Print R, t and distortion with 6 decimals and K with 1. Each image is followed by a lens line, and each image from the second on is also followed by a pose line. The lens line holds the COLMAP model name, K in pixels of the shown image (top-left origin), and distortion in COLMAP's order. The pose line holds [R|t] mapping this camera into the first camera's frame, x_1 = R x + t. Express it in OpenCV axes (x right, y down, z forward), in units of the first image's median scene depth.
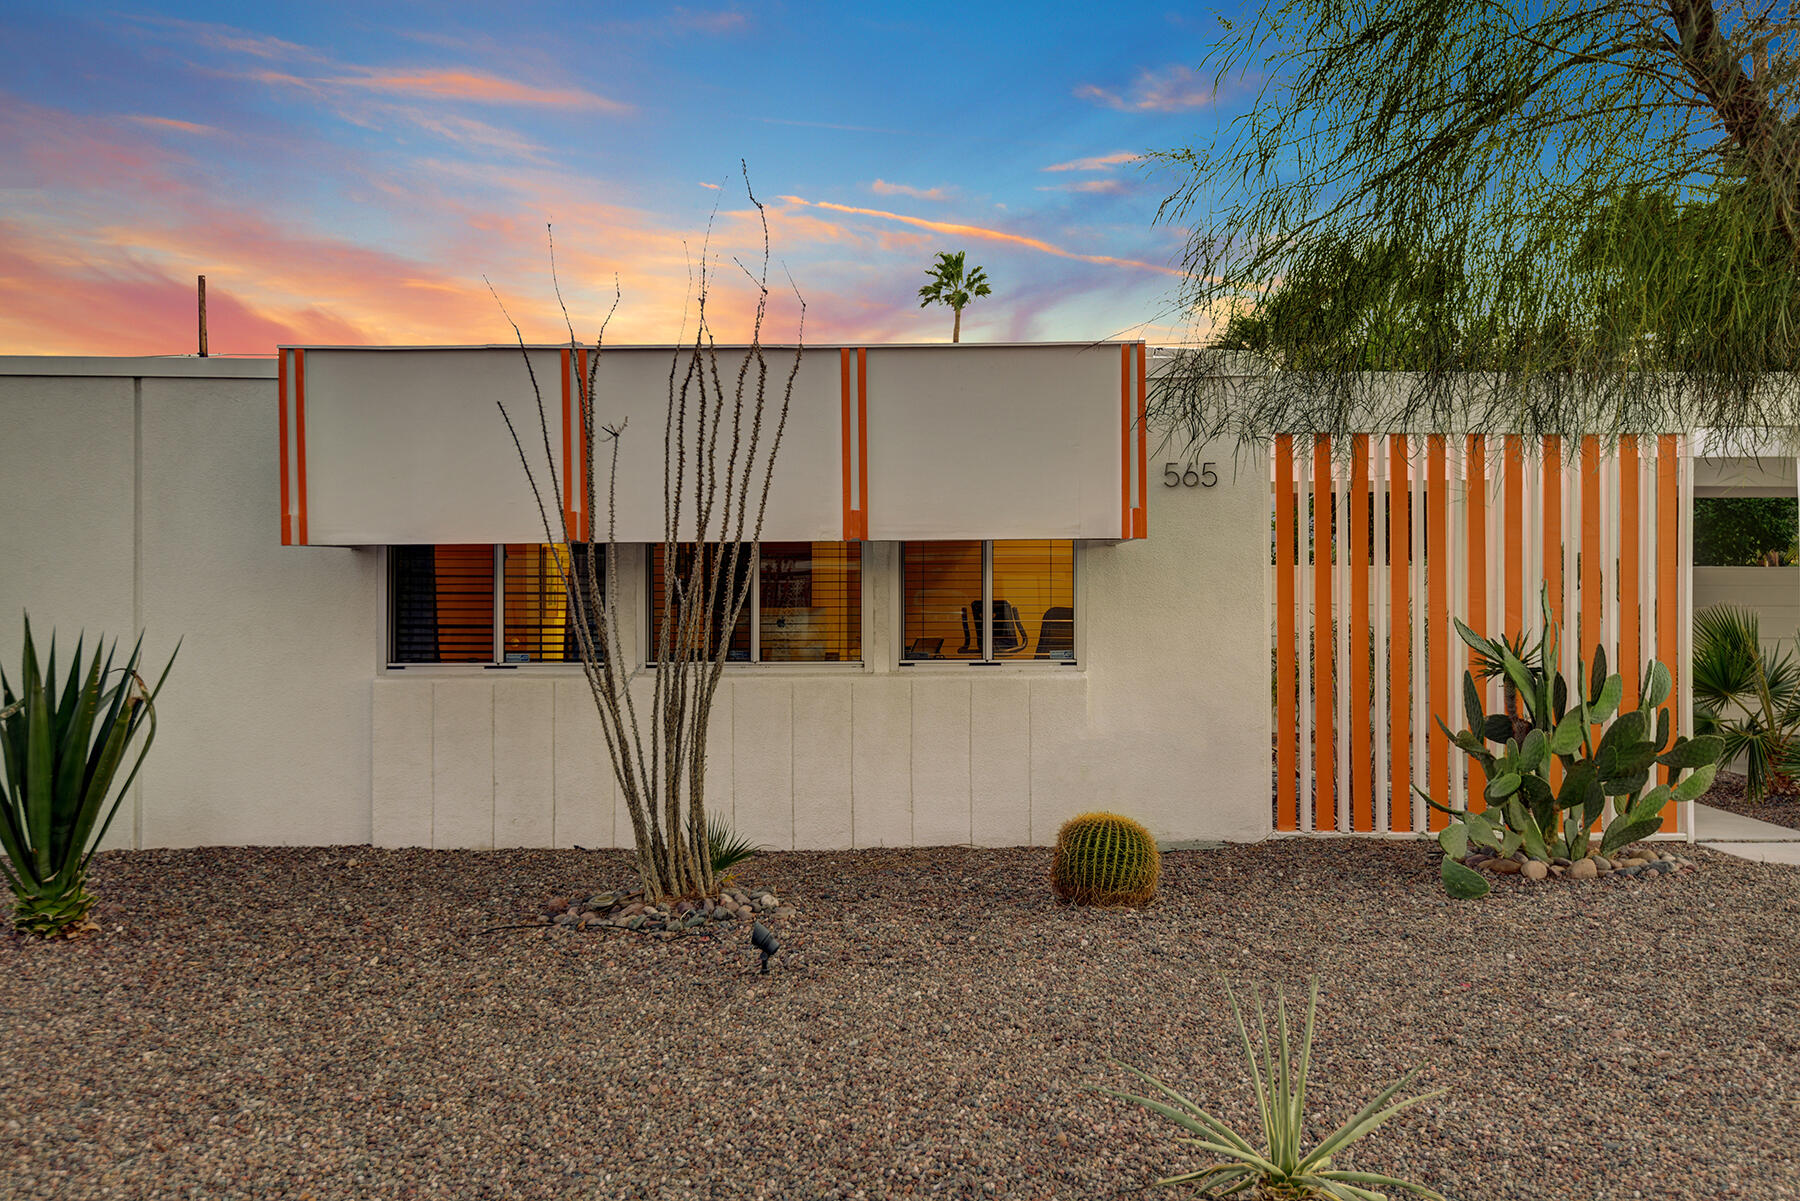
lens RADIAL K [[1816.0, 0, 894.5], [0, 1816.0, 607.5], [0, 0, 1]] dist [-0.010257, 0.000000]
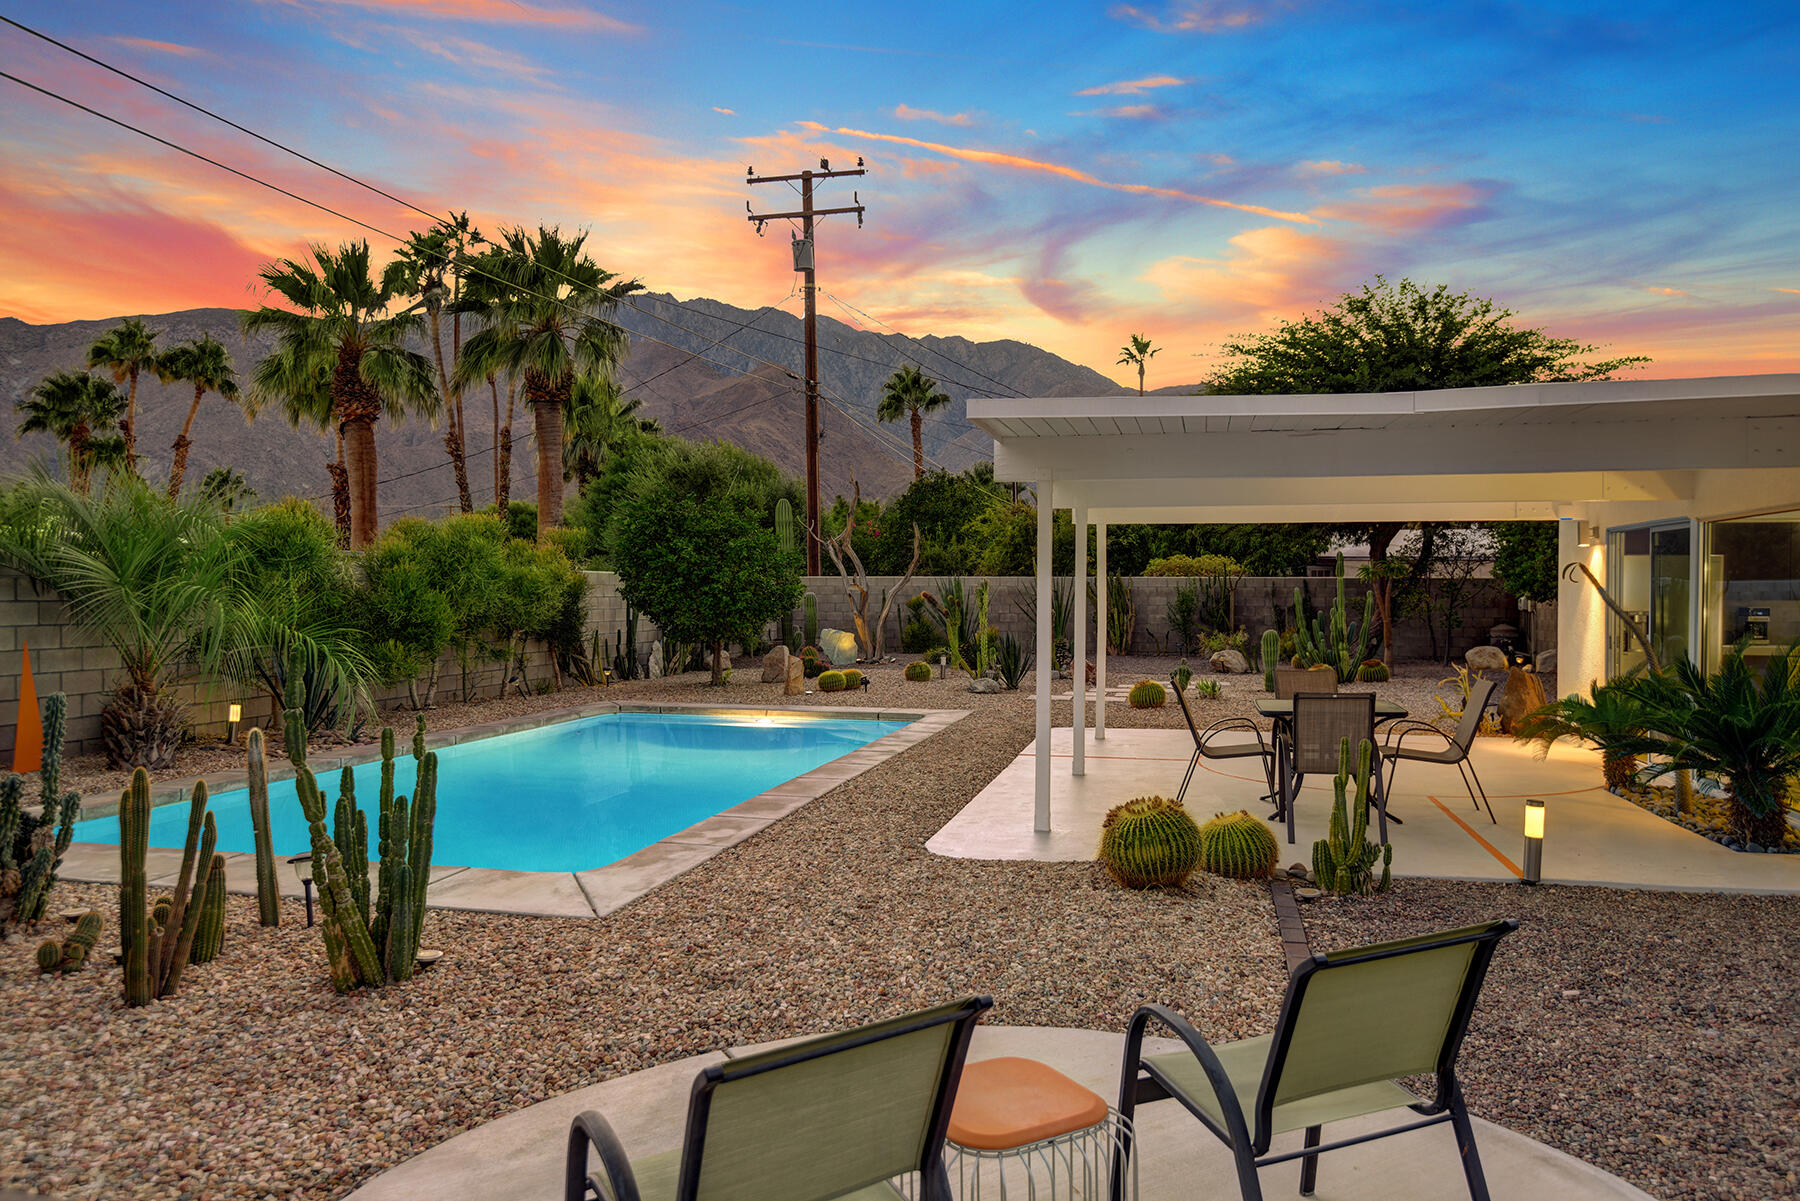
lens RADIAL K [[1245.8, 0, 904.1], [0, 1245.8, 599.9], [0, 0, 1]] dist [-0.006234, 0.003663]
pose [[0.999514, 0.002318, -0.031088, 0.013668], [-0.001611, 0.999740, 0.022741, 0.008033], [0.031132, -0.022680, 0.999258, 0.354819]]
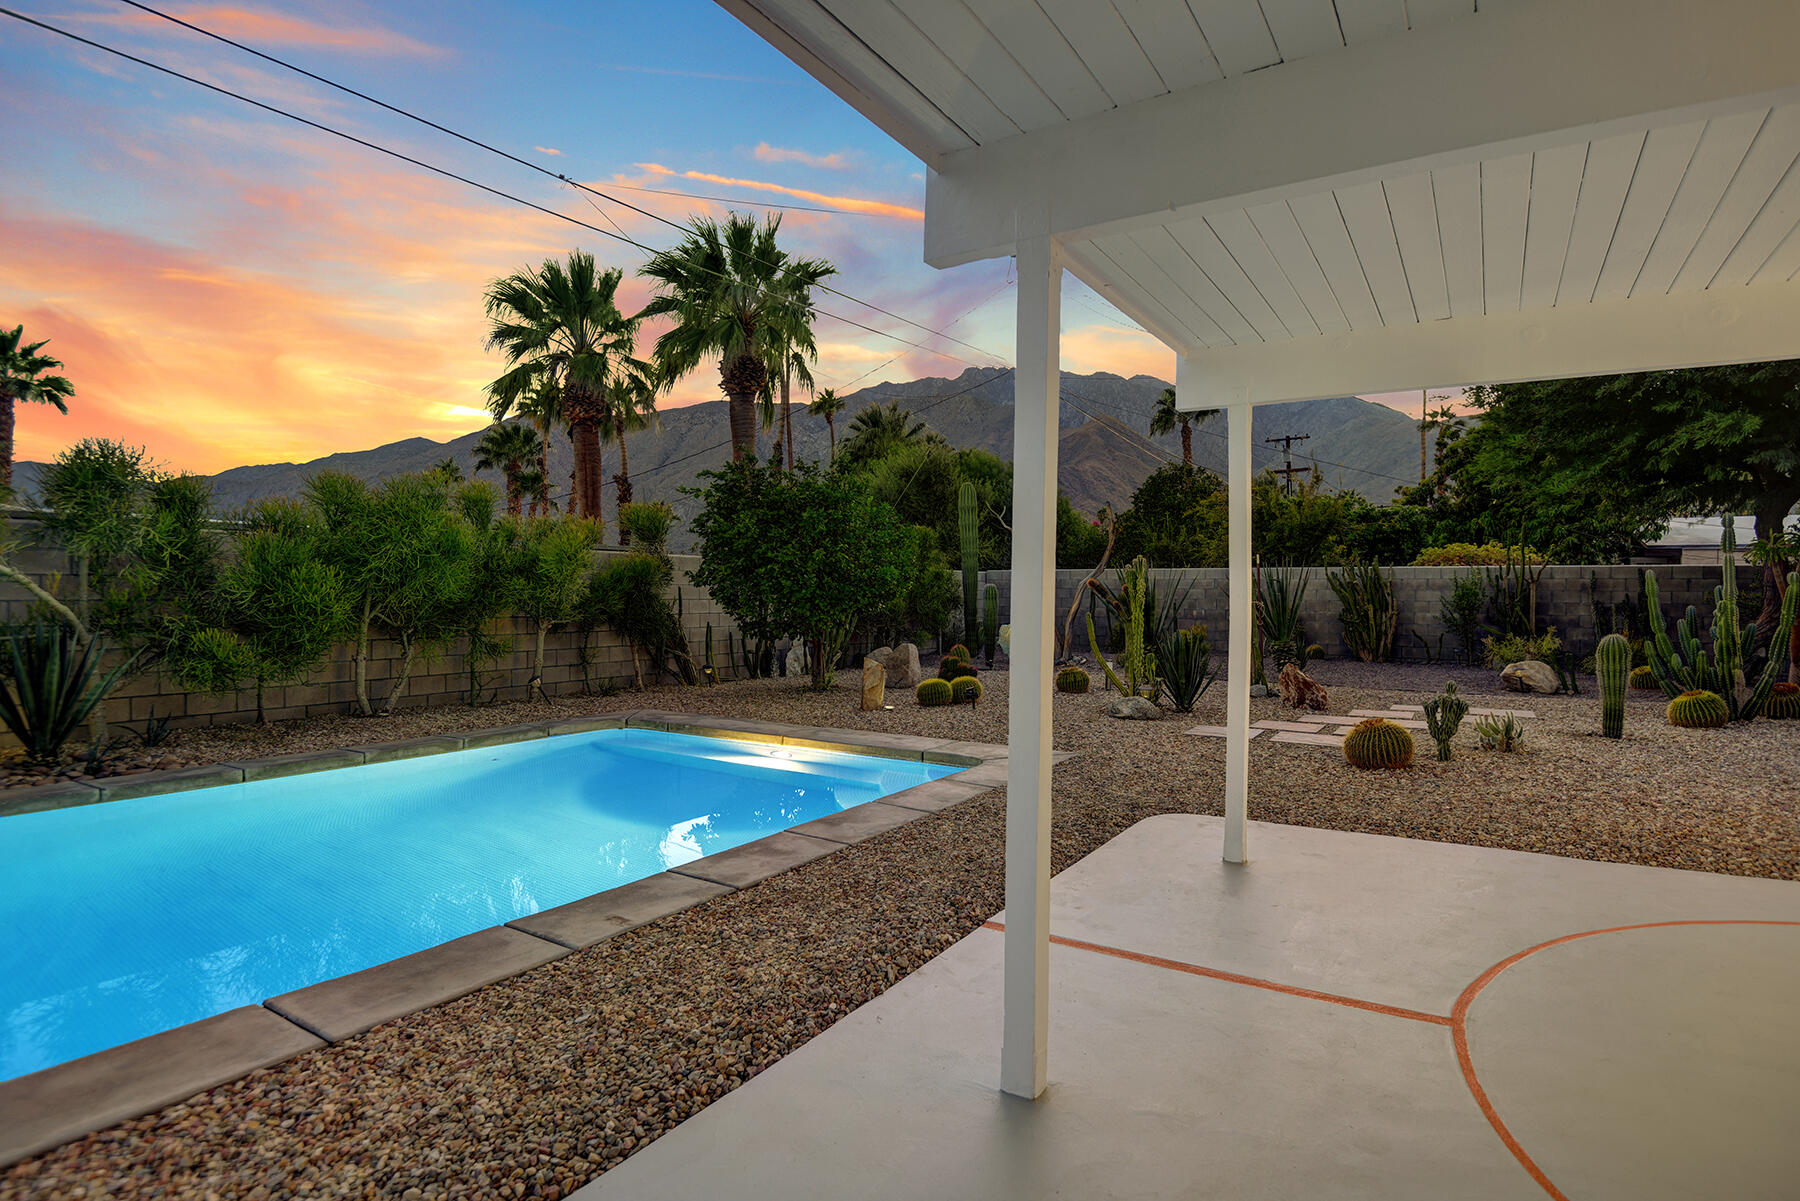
lens RADIAL K [[926.3, 0, 901.1], [0, 926.3, 600.0], [0, 0, 1]] dist [-0.026542, -0.002877]
pose [[0.932499, 0.007124, -0.361103, 0.061289], [-0.000294, 0.999820, 0.018964, 0.018272], [0.361173, -0.017578, 0.932333, 0.580473]]
